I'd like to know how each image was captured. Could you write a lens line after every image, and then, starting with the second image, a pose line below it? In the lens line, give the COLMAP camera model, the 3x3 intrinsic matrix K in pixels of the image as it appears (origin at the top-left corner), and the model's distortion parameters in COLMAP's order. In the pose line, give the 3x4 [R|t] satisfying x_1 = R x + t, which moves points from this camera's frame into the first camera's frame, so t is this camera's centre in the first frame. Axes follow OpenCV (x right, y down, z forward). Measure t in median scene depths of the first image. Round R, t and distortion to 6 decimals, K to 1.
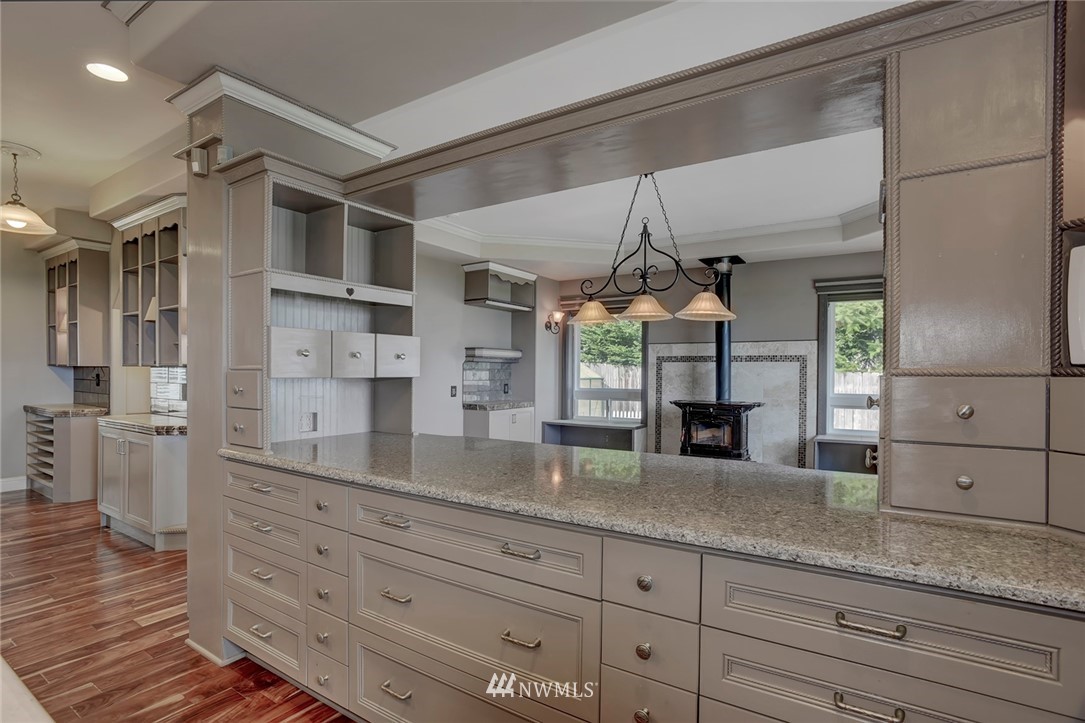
lens RADIAL K [[522.7, 0, 545.3], [0, 522.7, 379.1], [0, 0, 1]] dist [-0.044149, 0.008252]
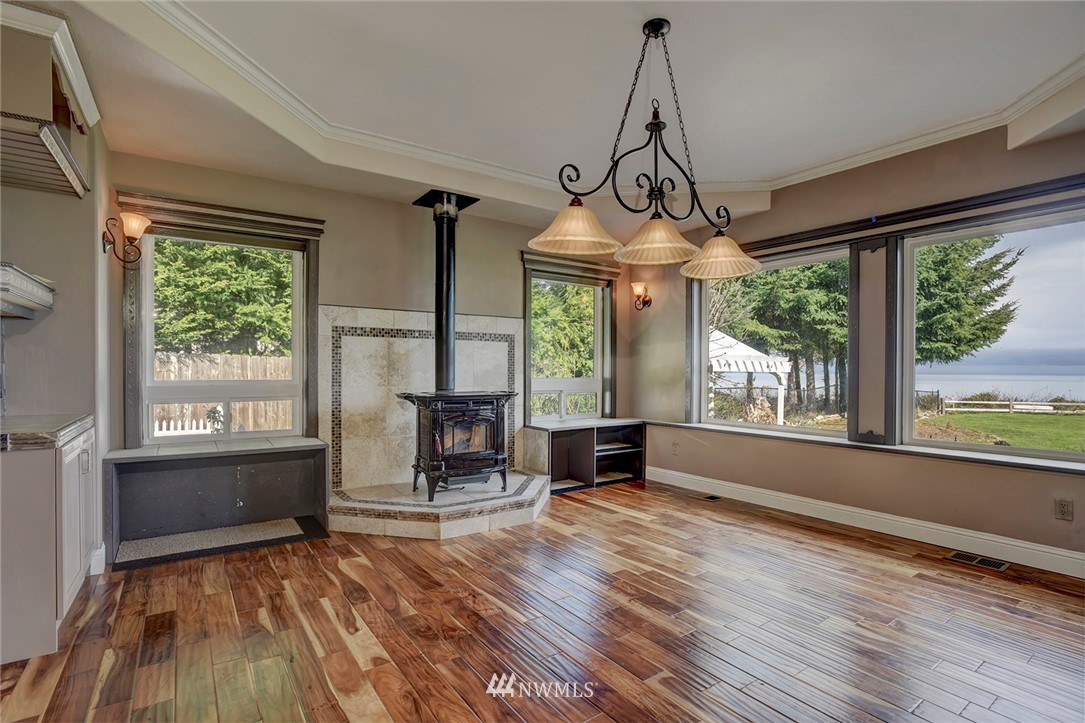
lens RADIAL K [[522.7, 0, 540.5], [0, 522.7, 365.9], [0, 0, 1]] dist [-0.044149, 0.008252]
pose [[0.386993, -0.004843, 0.922070, -0.285861], [0.008703, 0.999961, 0.001599, 0.005705], [-0.922042, 0.007406, 0.387020, 0.586300]]
